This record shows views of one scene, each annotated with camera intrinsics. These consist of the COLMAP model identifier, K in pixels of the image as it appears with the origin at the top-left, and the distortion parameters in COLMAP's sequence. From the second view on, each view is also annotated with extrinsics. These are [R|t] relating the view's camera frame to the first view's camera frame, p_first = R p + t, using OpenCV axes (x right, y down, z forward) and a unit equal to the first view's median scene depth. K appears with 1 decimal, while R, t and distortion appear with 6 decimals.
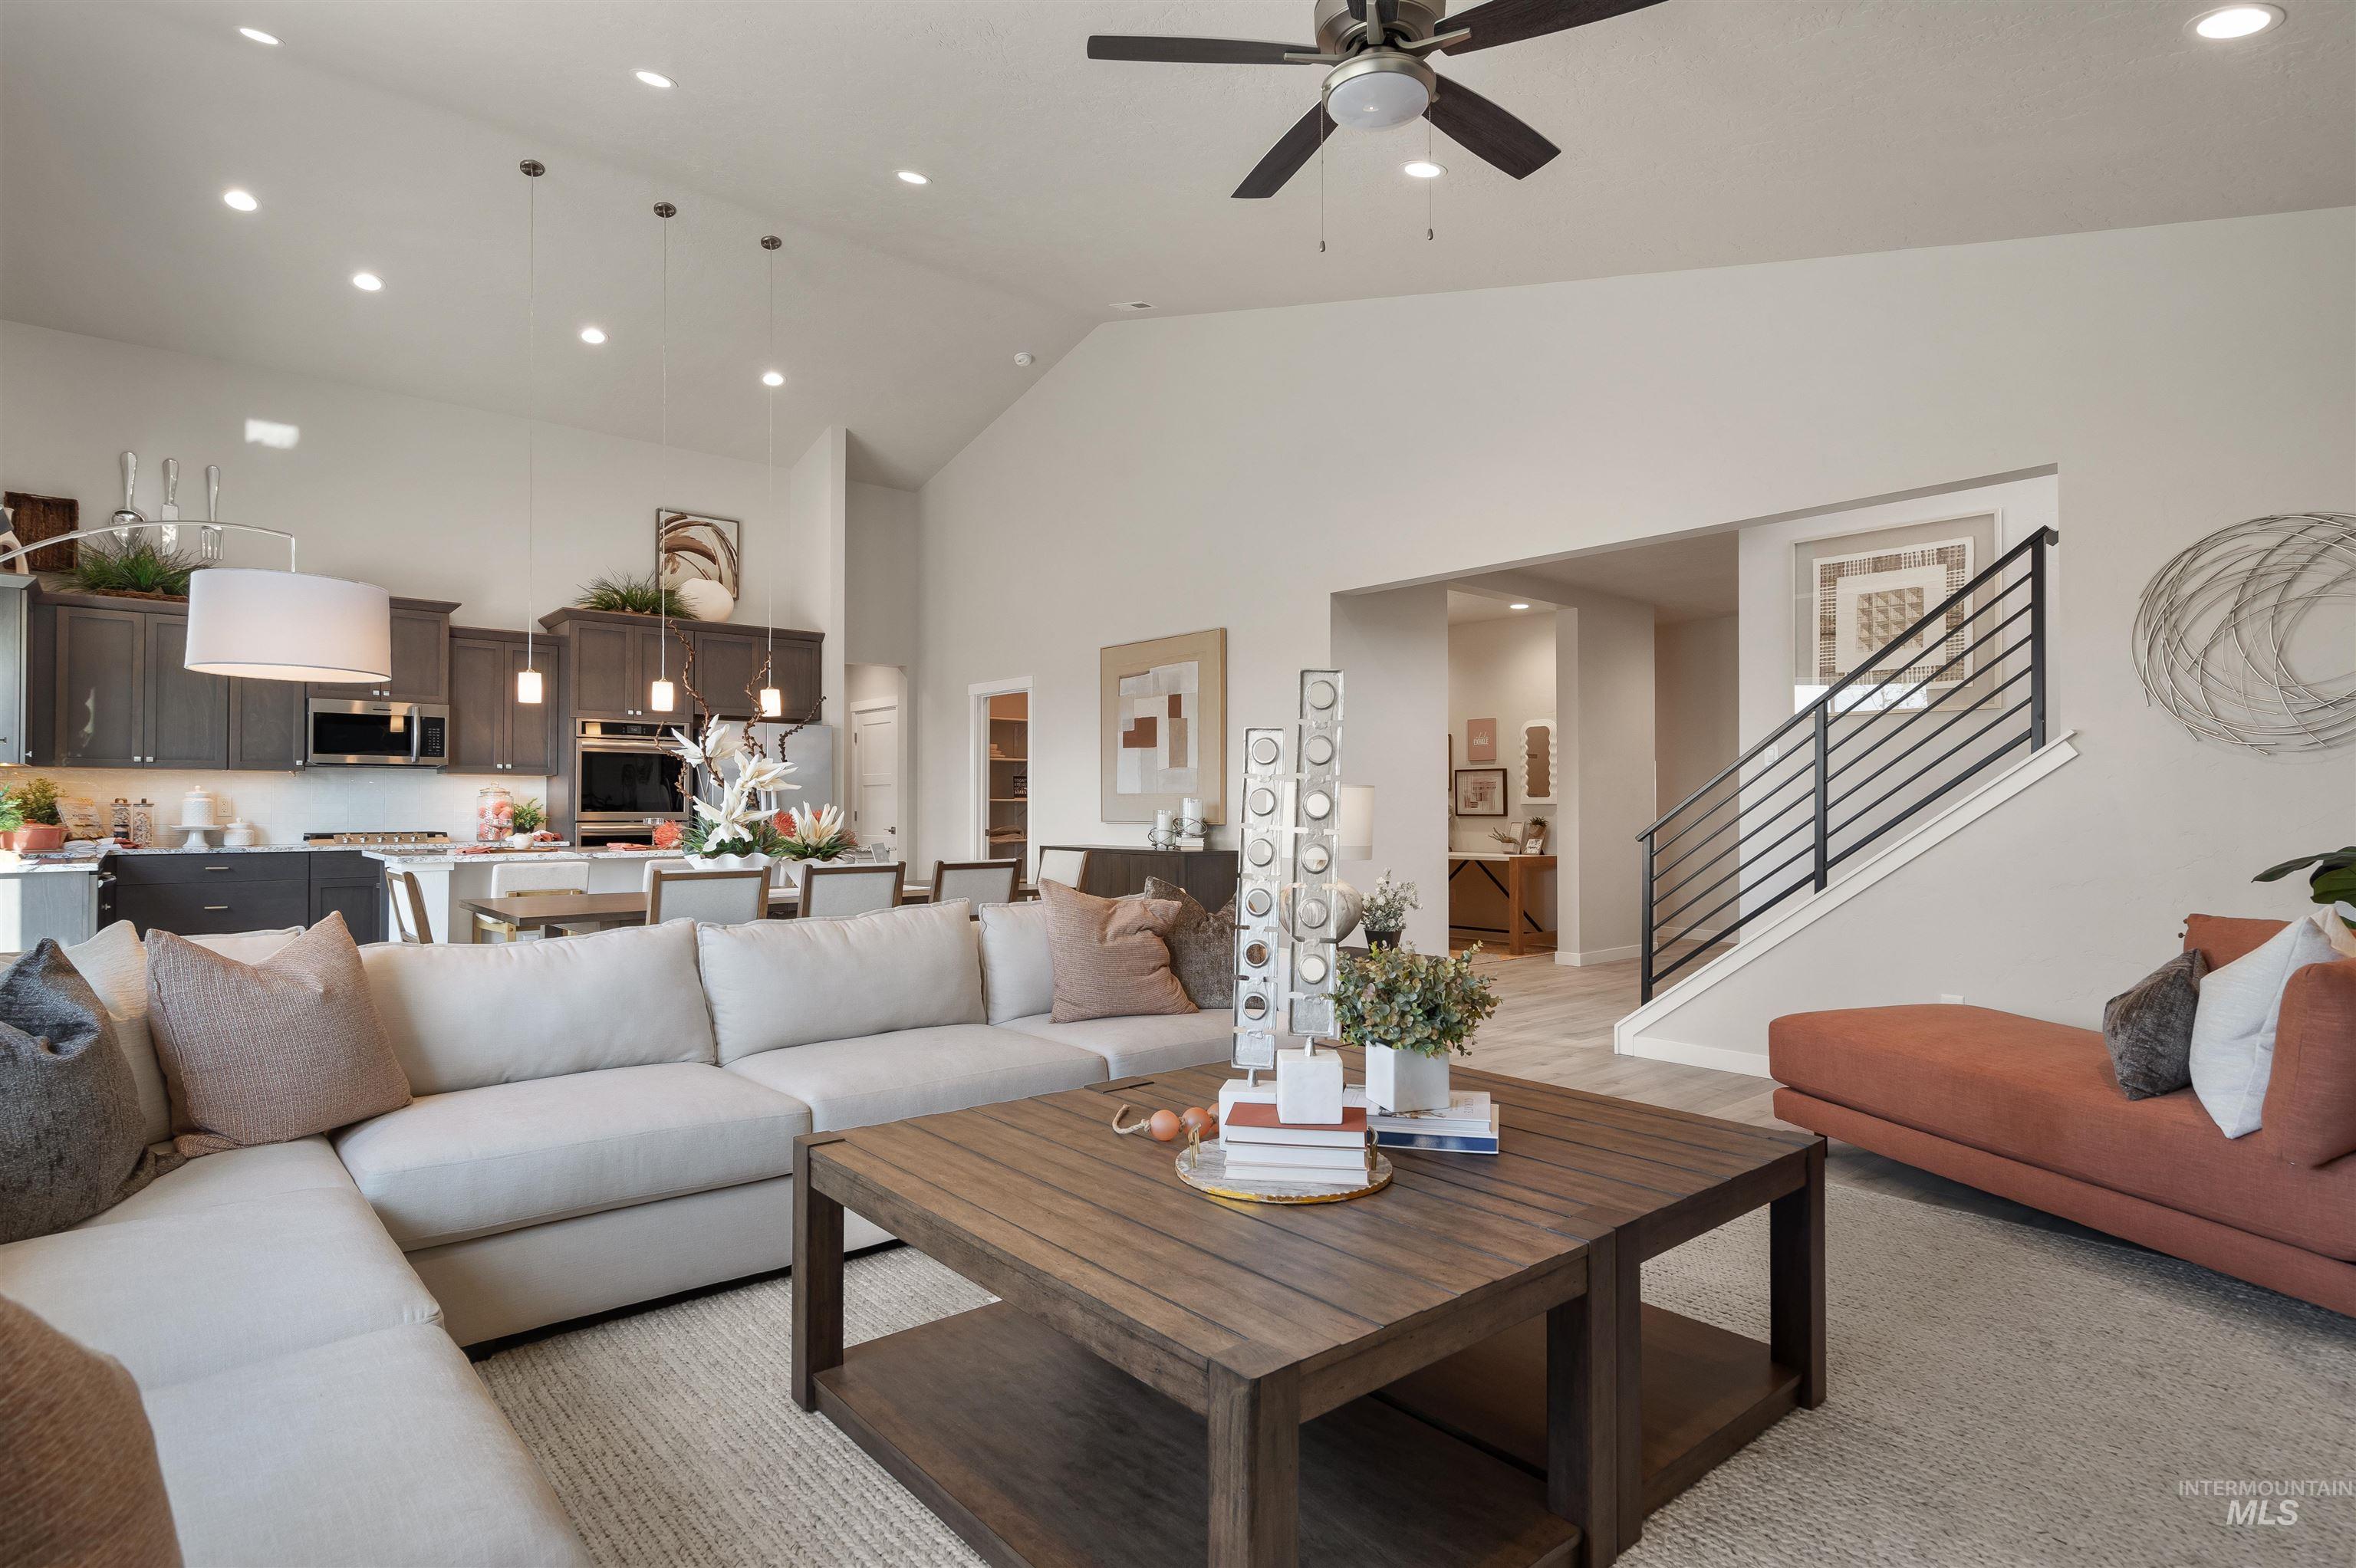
lens RADIAL K [[1210.1, 0, 1174.8], [0, 1210.1, 800.7], [0, 0, 1]] dist [0.002123, 0.001104]
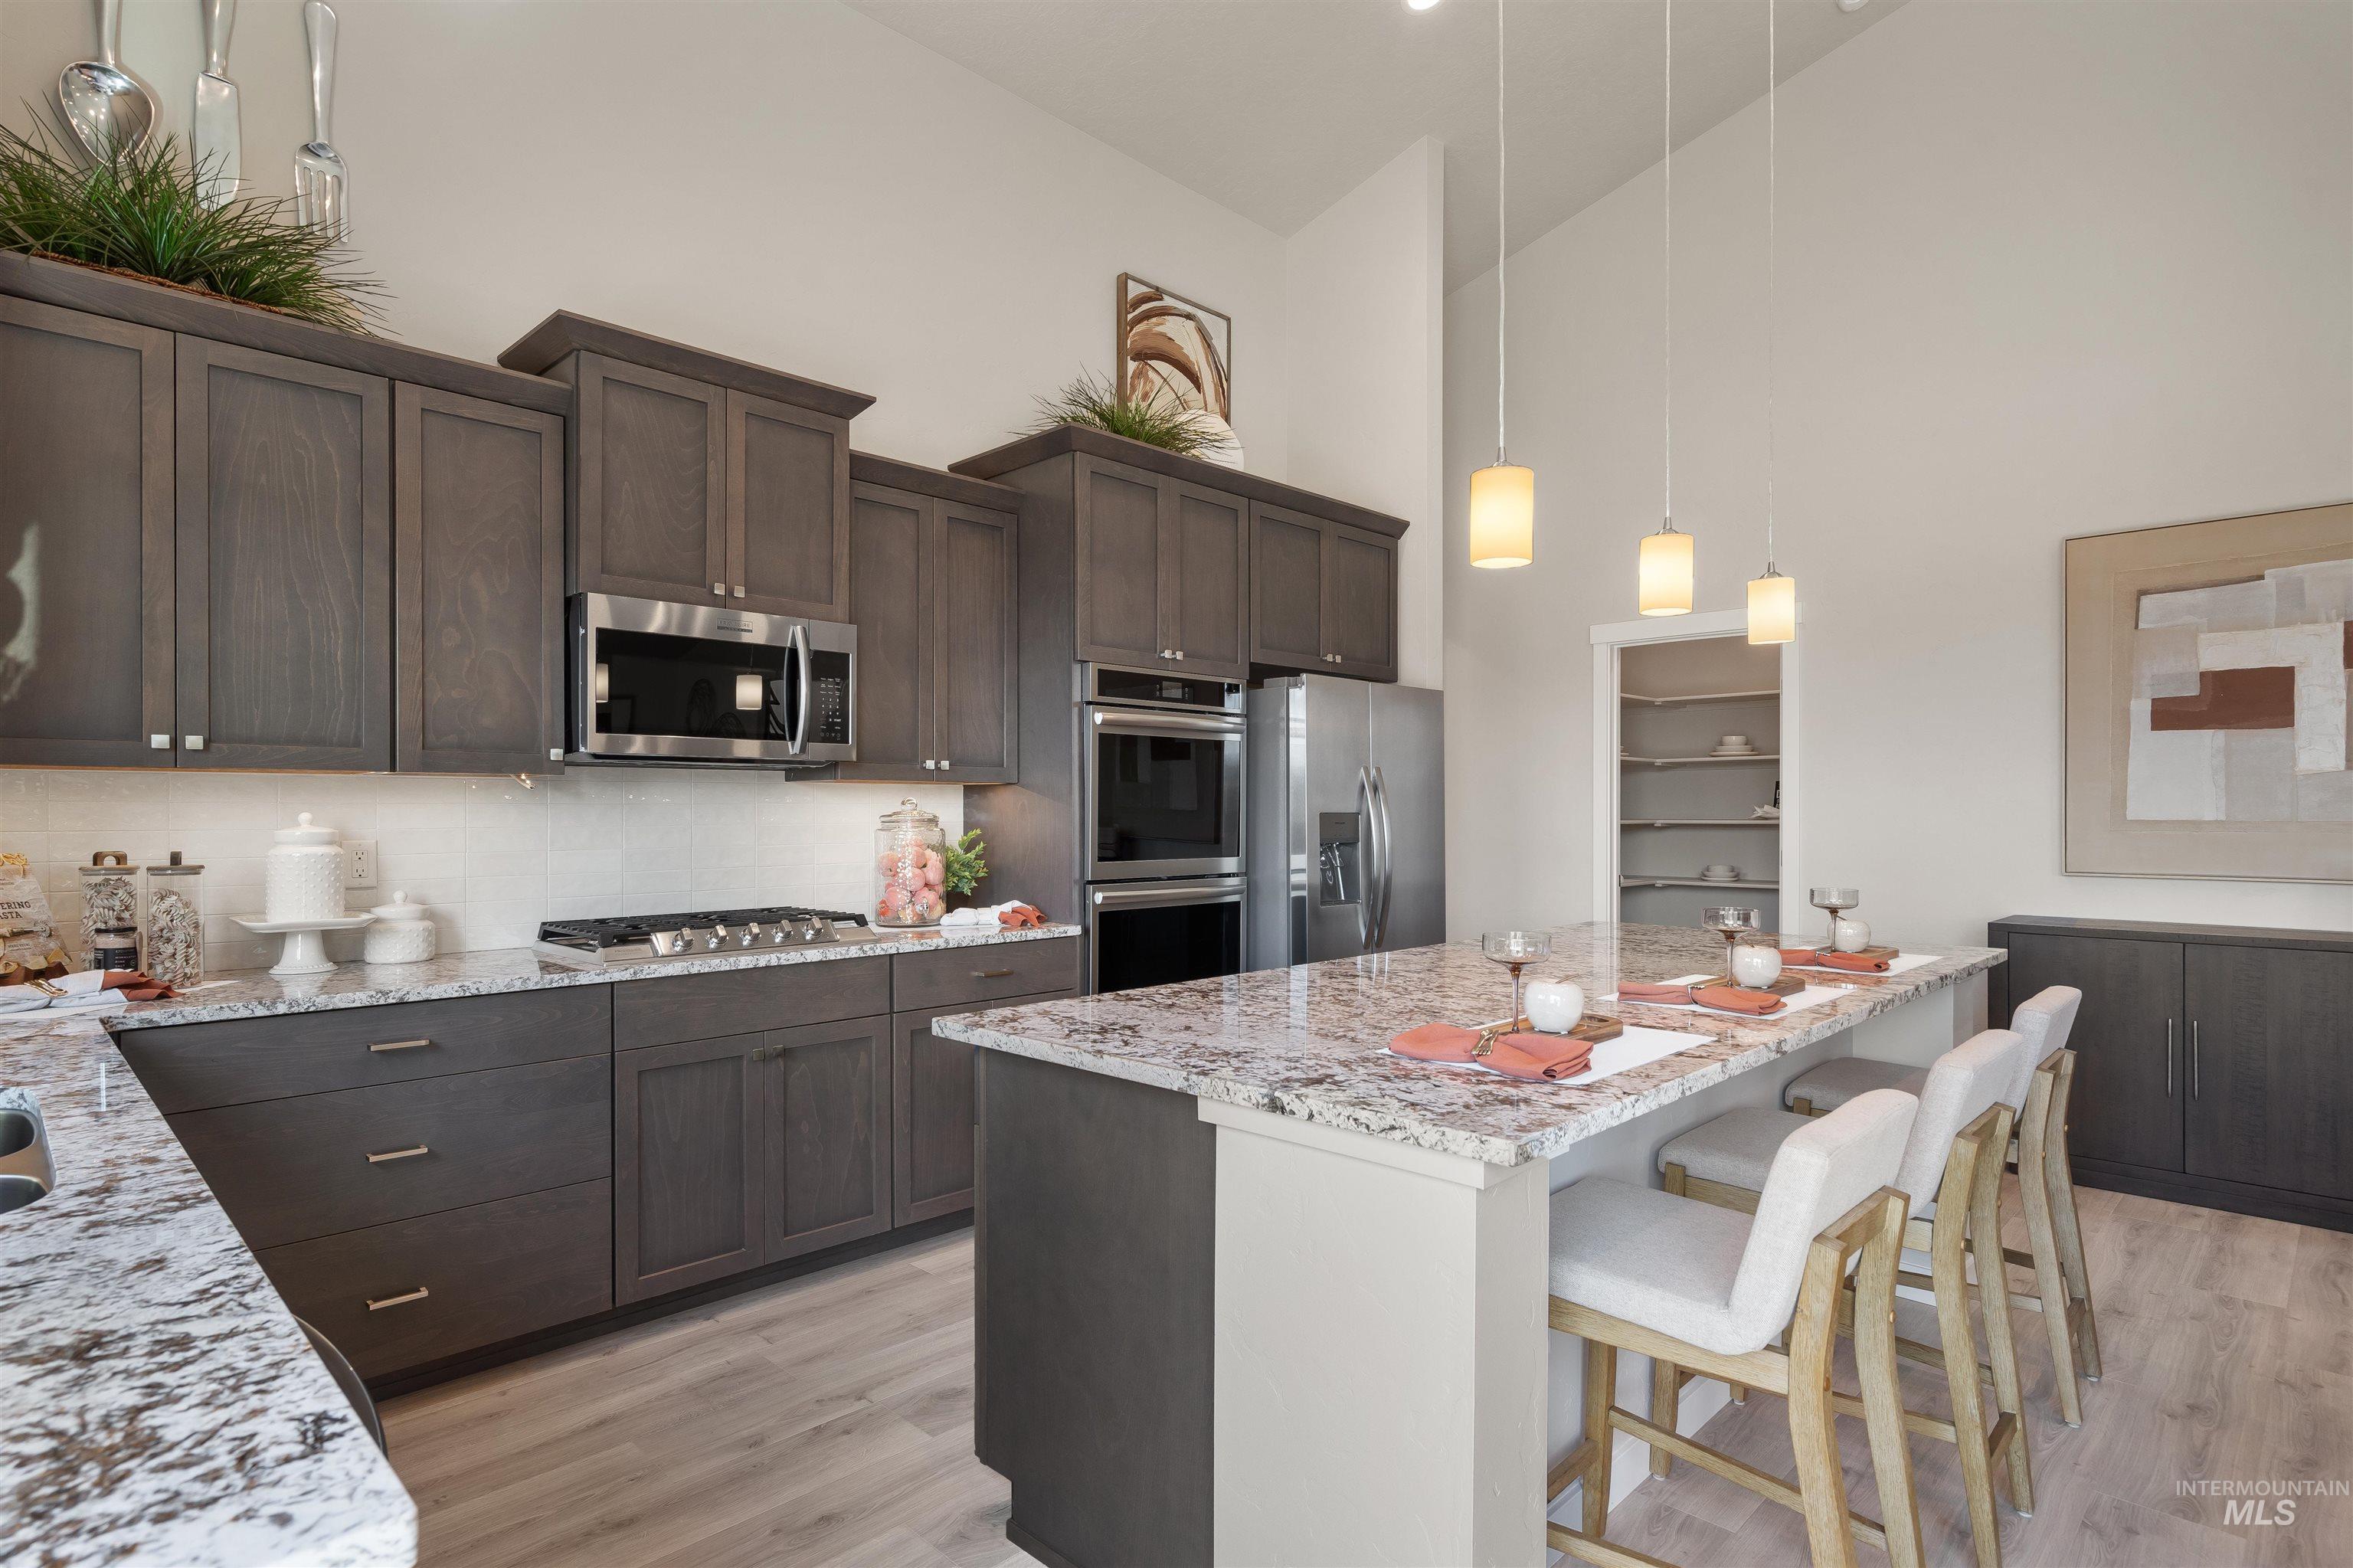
lens RADIAL K [[1208.7, 0, 1167.8], [0, 1208.7, 813.1], [0, 0, 1]] dist [0.002123, 0.001104]
pose [[0.997200, -0.001049, 0.074770, -0.558416], [0.000456, 0.999968, 0.007948, -0.015235], [-0.074776, -0.007891, 0.997169, 0.593747]]
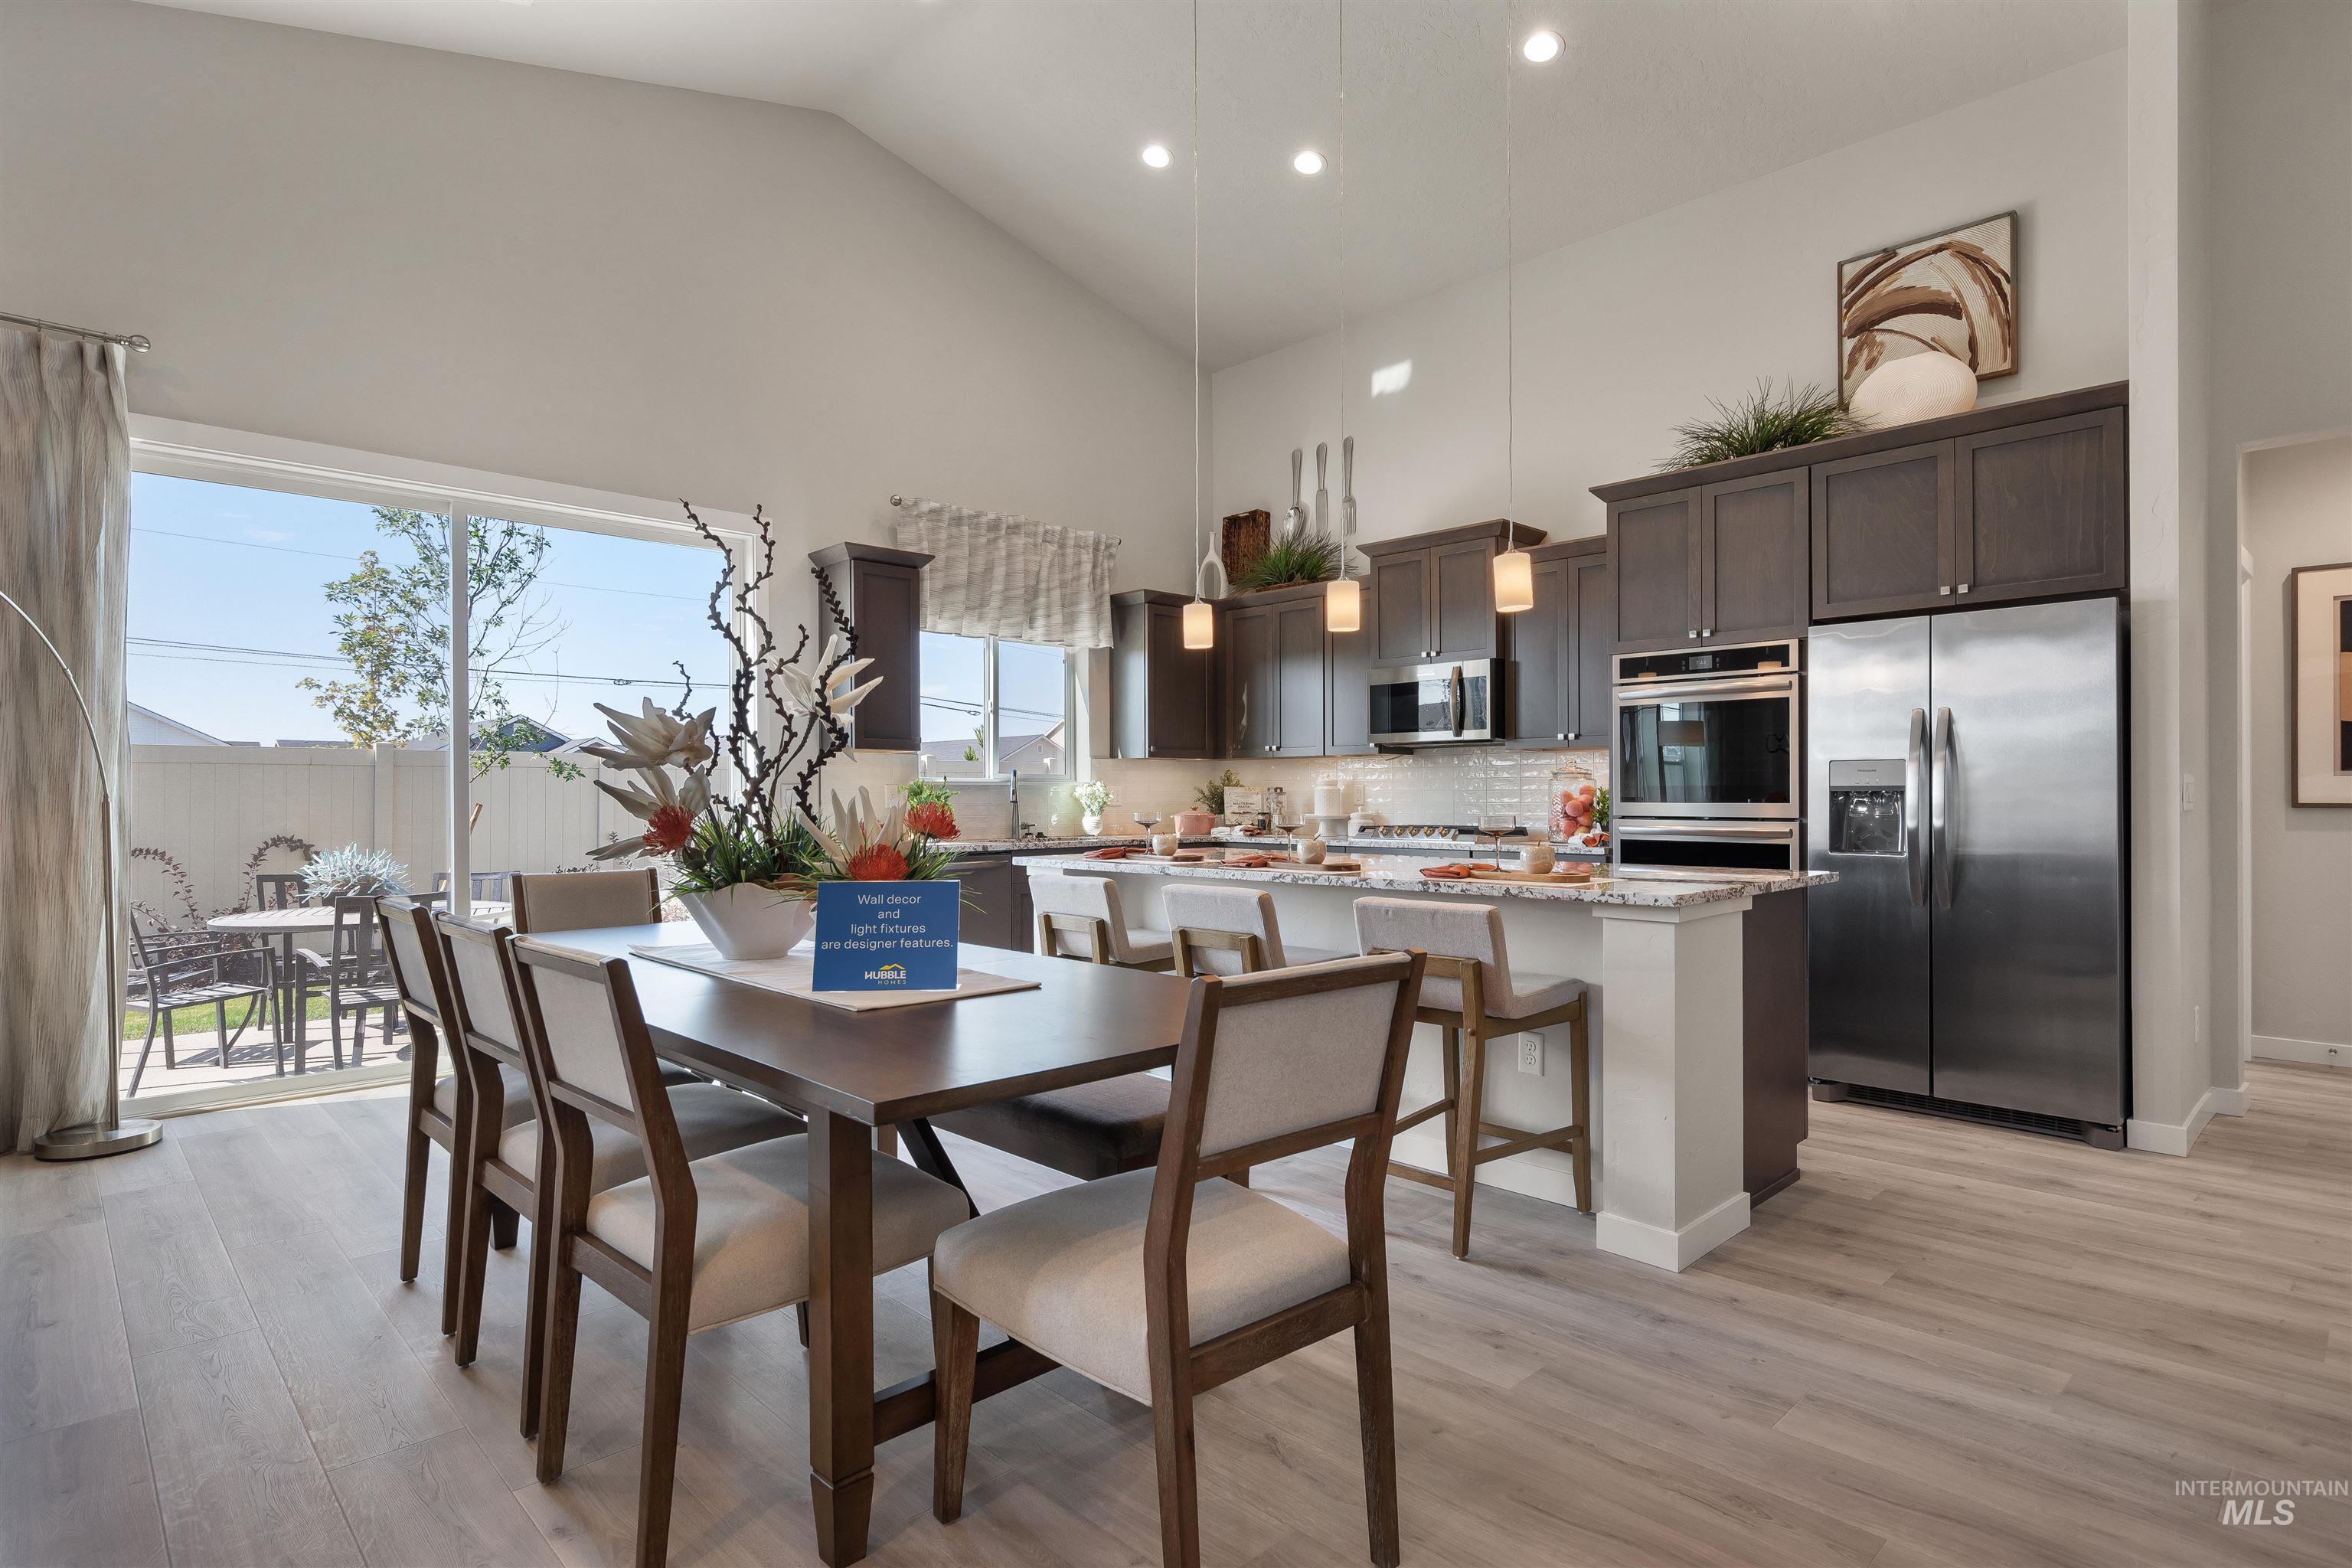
lens RADIAL K [[1208.2, 0, 1173.4], [0, 1208.2, 788.0], [0, 0, 1]] dist [0.002123, 0.001104]
pose [[0.062087, -0.003363, -0.998065, 0.141241], [0.011419, 0.999931, -0.002659, 0.000713], [0.998005, -0.011232, 0.062122, 0.815964]]
